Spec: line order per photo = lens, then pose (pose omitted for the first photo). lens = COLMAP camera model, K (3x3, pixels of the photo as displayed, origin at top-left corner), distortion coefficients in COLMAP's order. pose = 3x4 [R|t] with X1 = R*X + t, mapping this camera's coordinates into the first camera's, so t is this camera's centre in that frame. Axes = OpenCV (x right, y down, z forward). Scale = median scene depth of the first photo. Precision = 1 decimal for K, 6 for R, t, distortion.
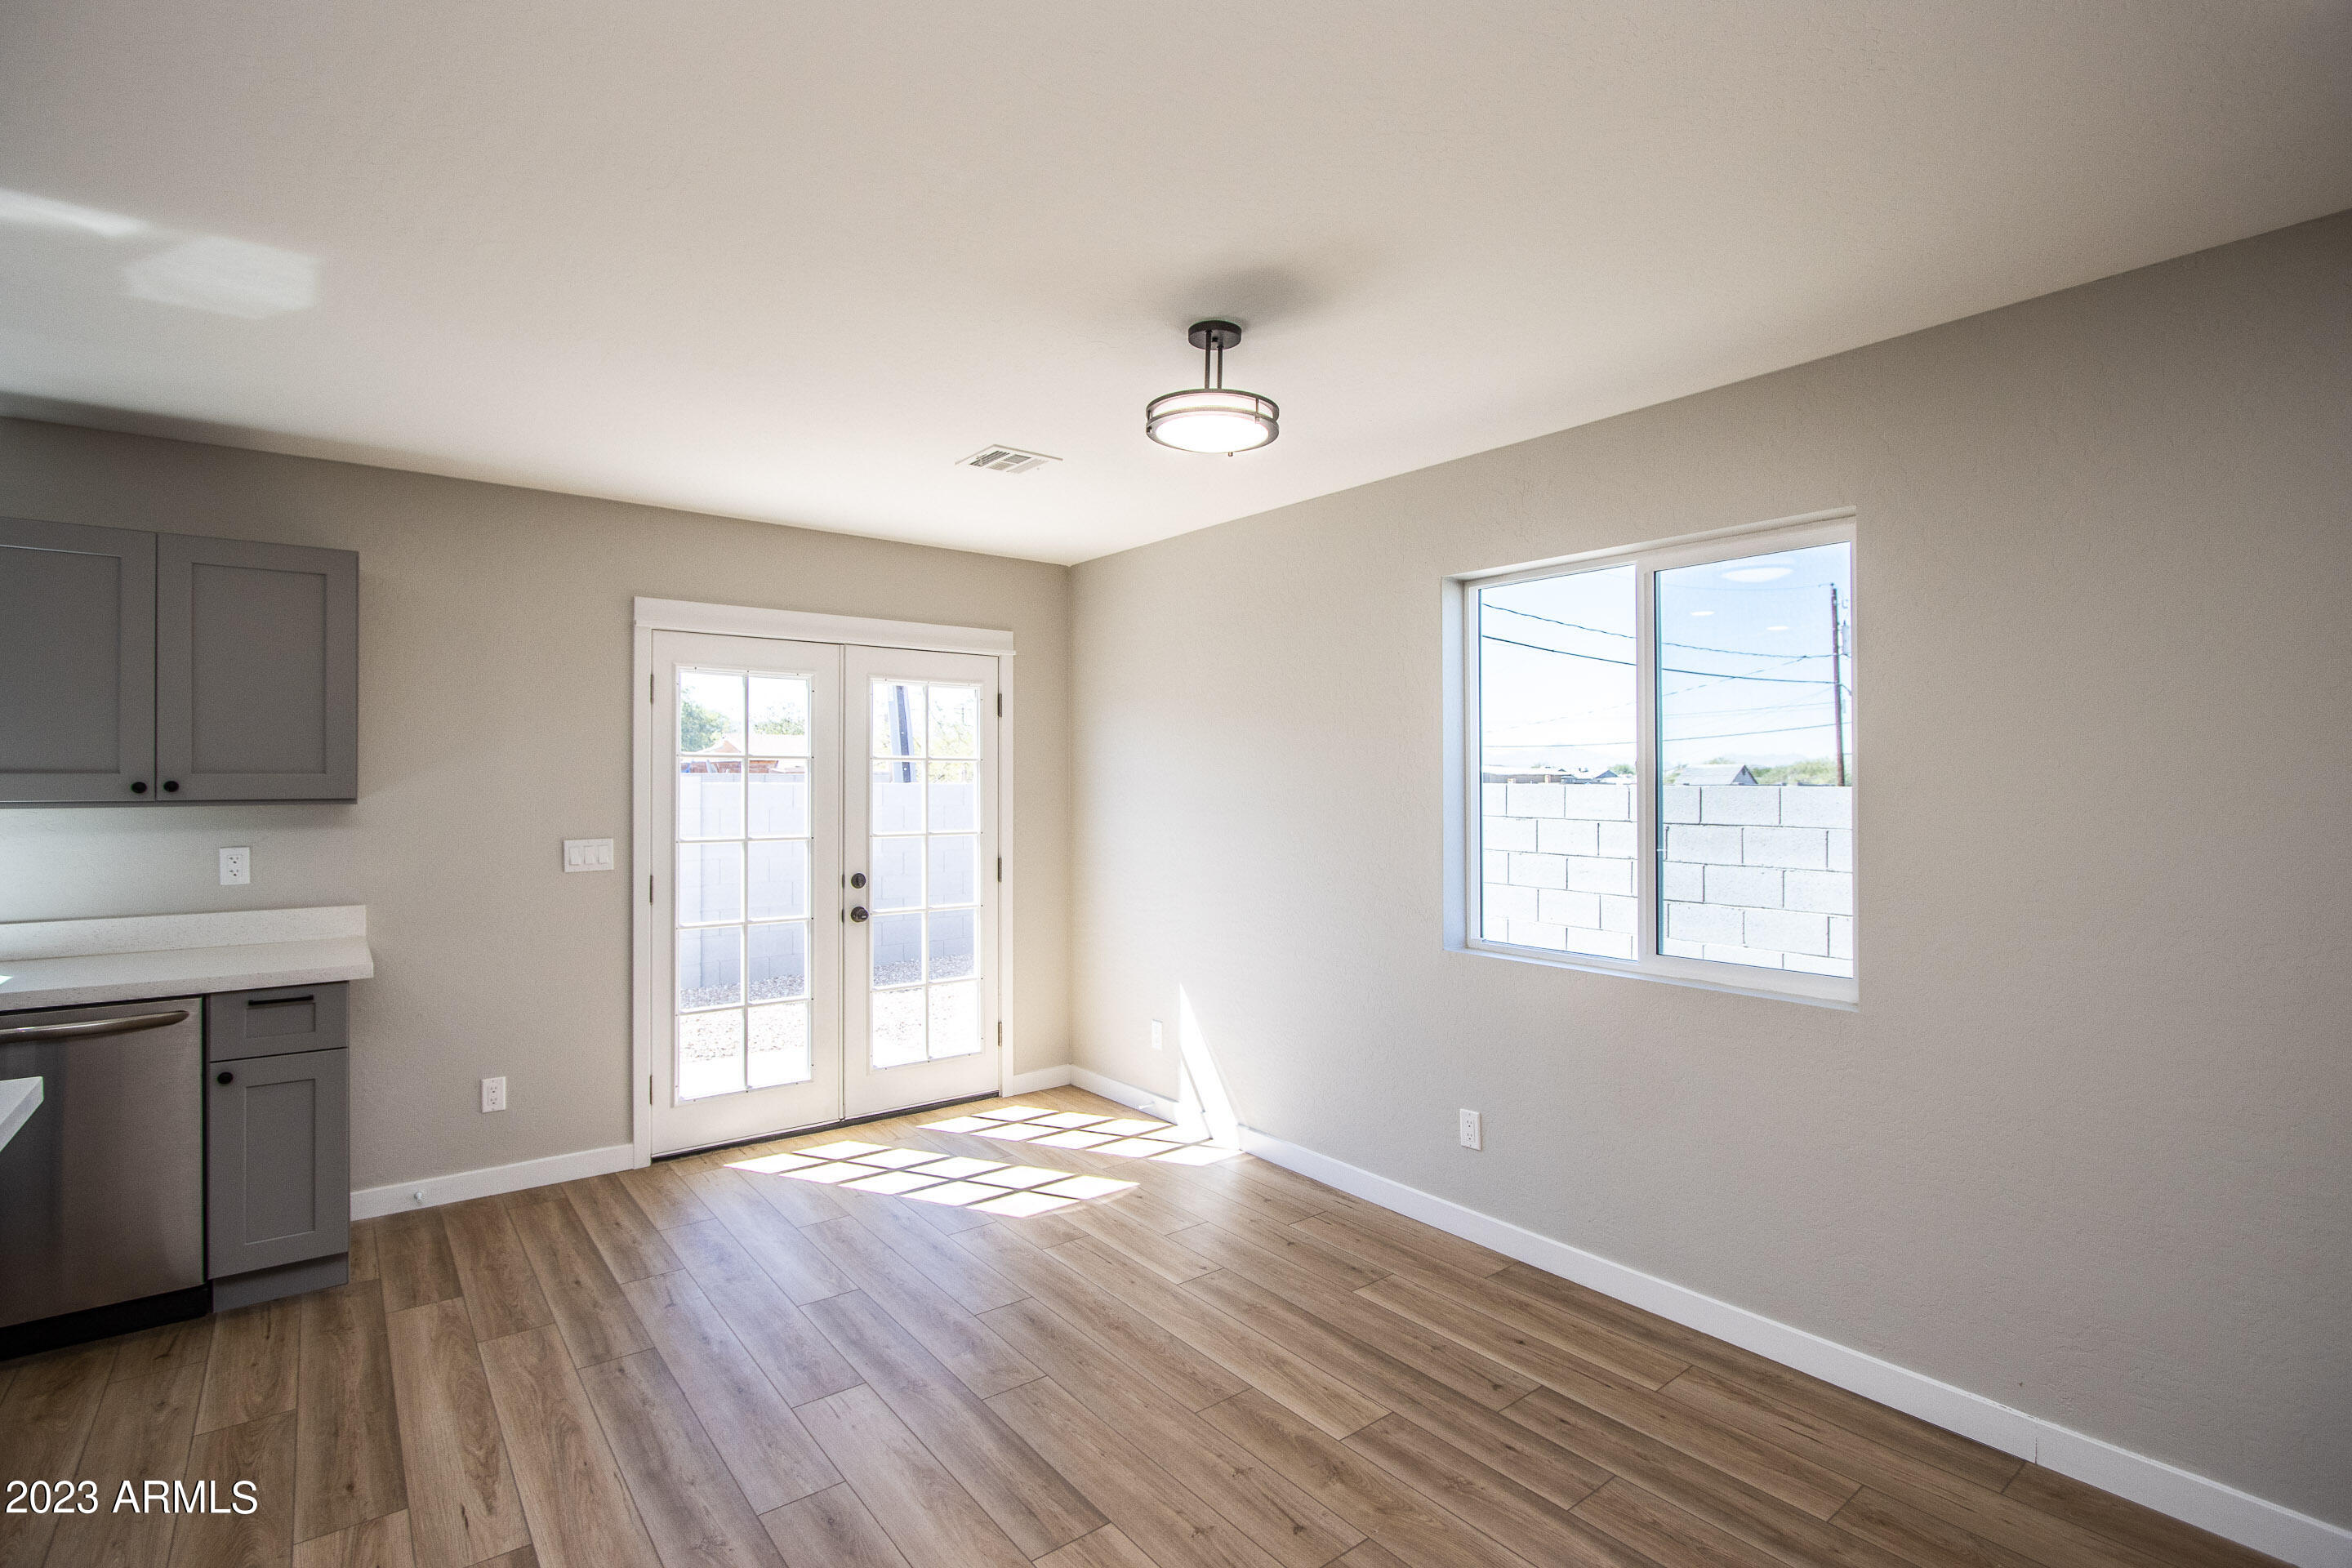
lens RADIAL K [[1119.2, 0, 1253.4], [0, 1119.2, 774.2], [0, 0, 1]] dist [-0.010522, -0.000231]
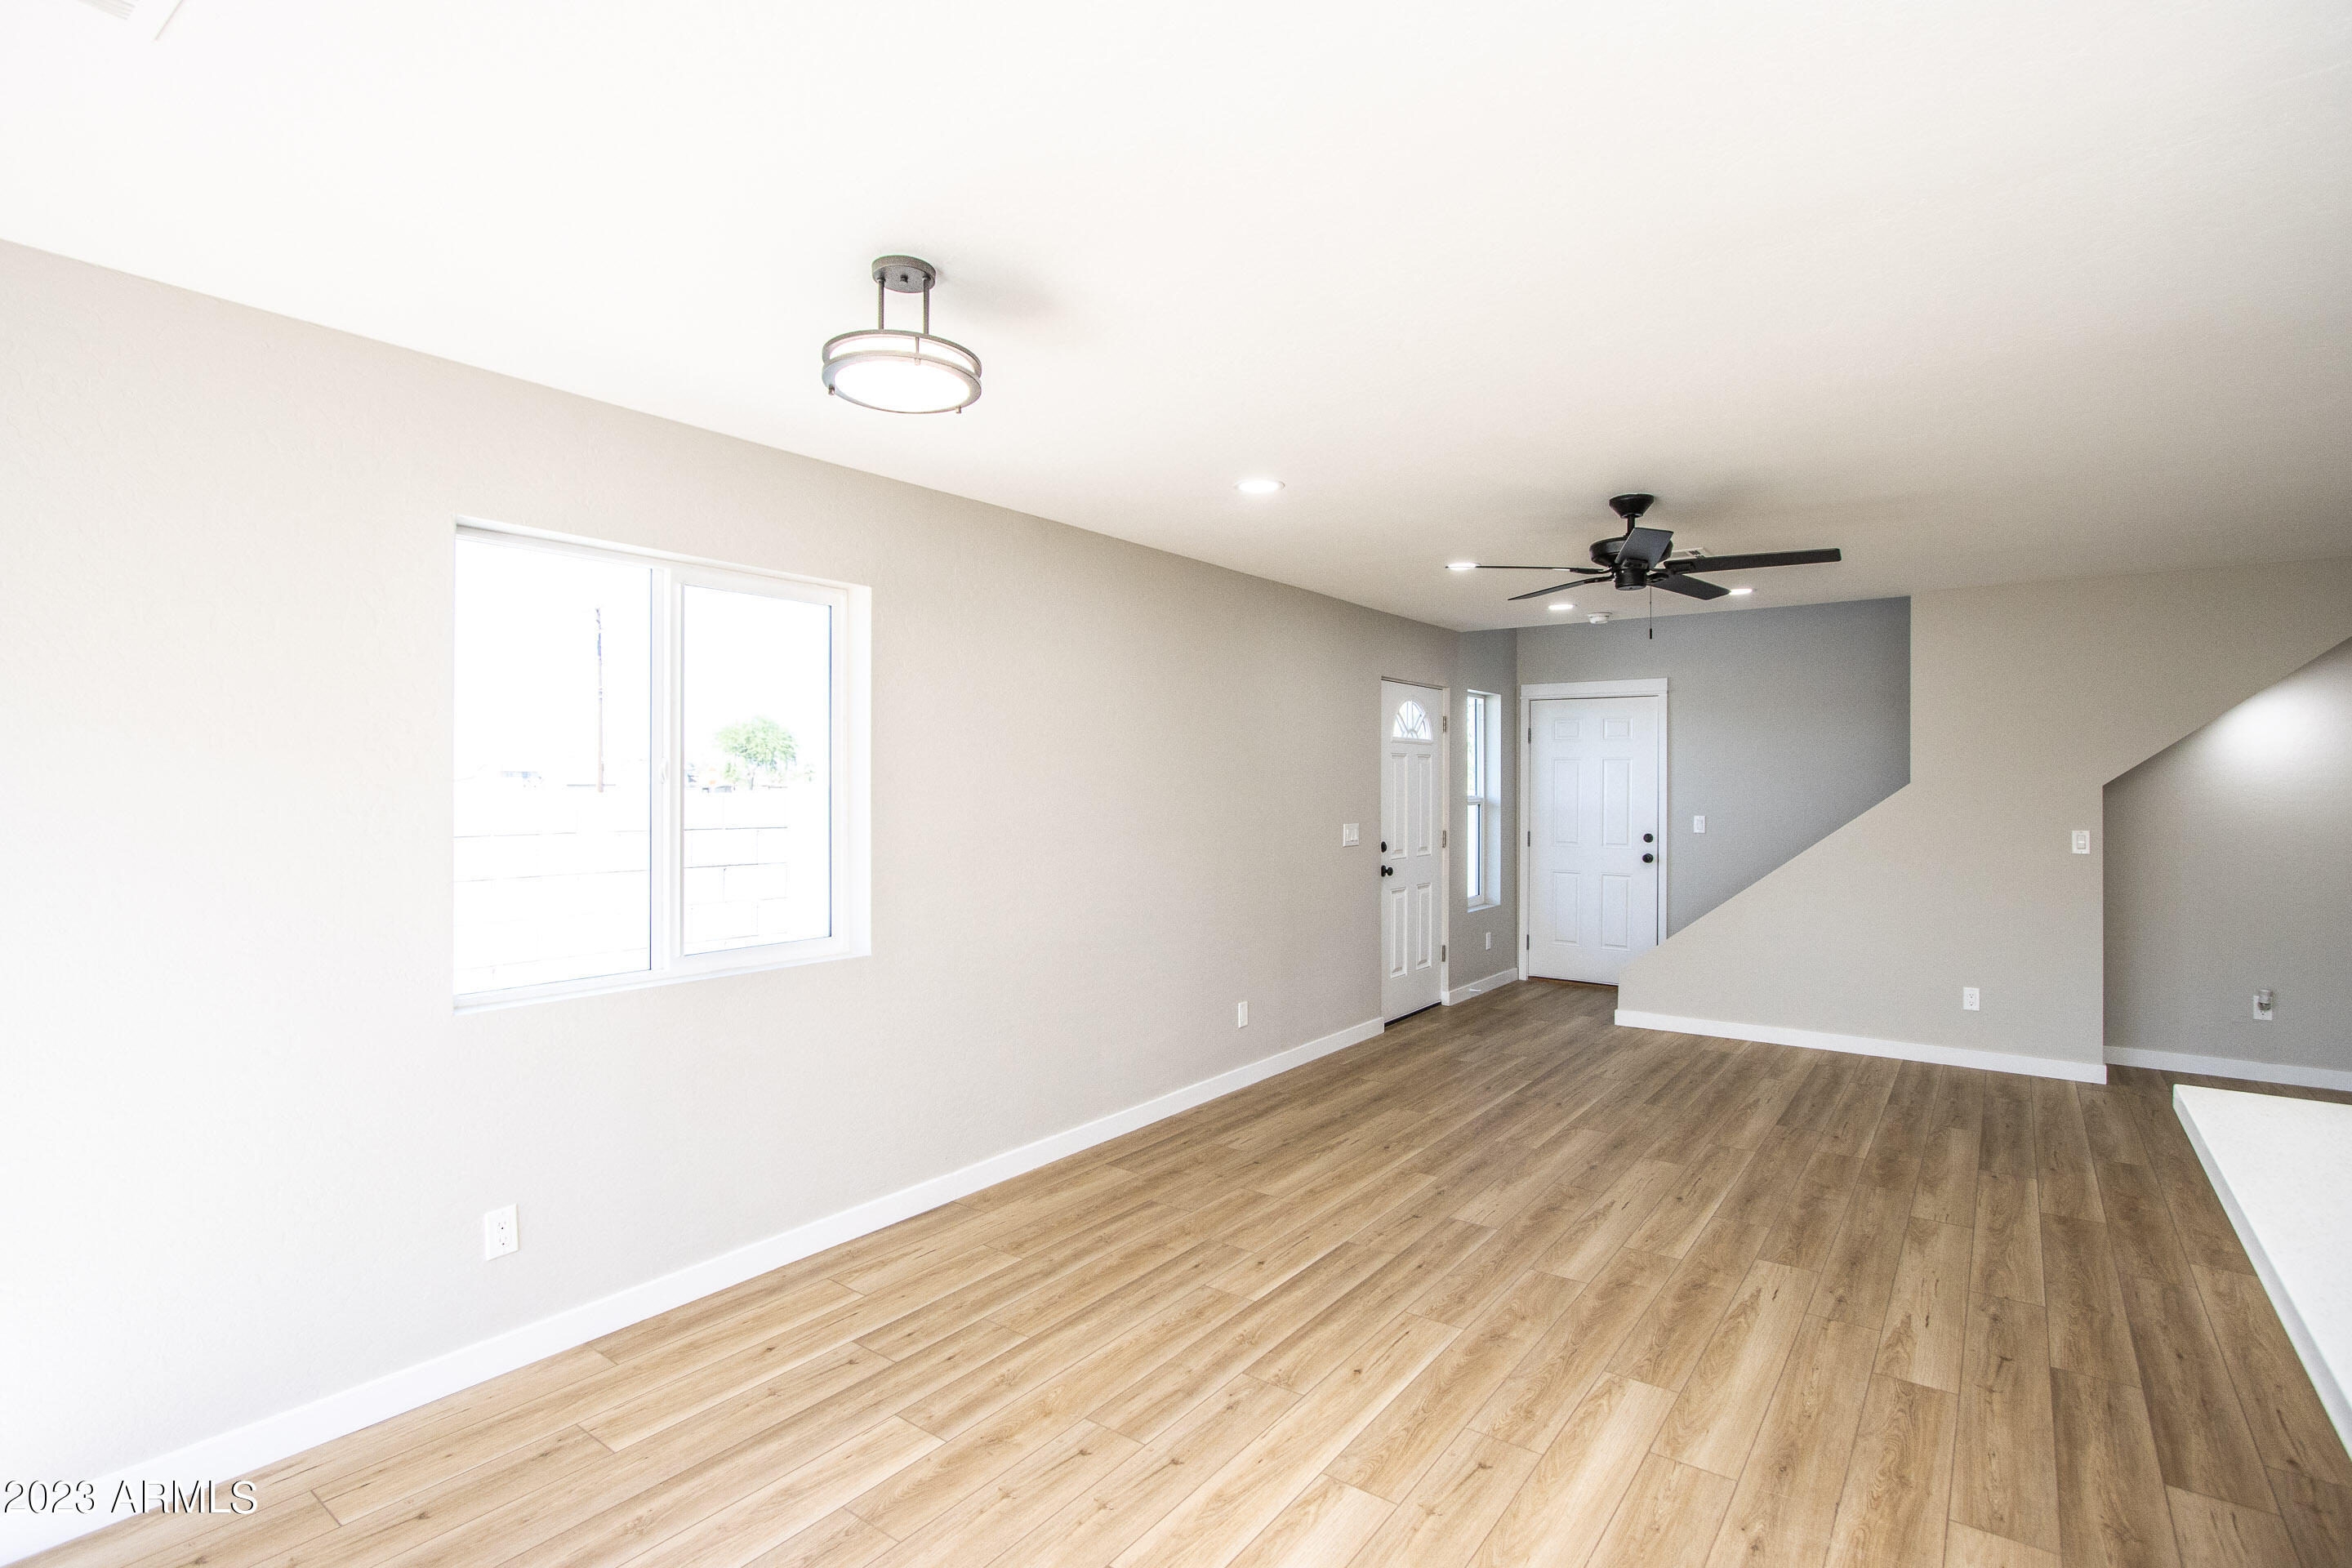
lens RADIAL K [[1119.2, 0, 1176.9], [0, 1119.2, 789.9], [0, 0, 1]] dist [-0.010522, -0.000231]
pose [[-0.227286, -0.009812, 0.973779, -0.865814], [-0.012024, 0.999901, 0.007268, -0.001106], [-0.973754, -0.010057, -0.227381, 0.943973]]
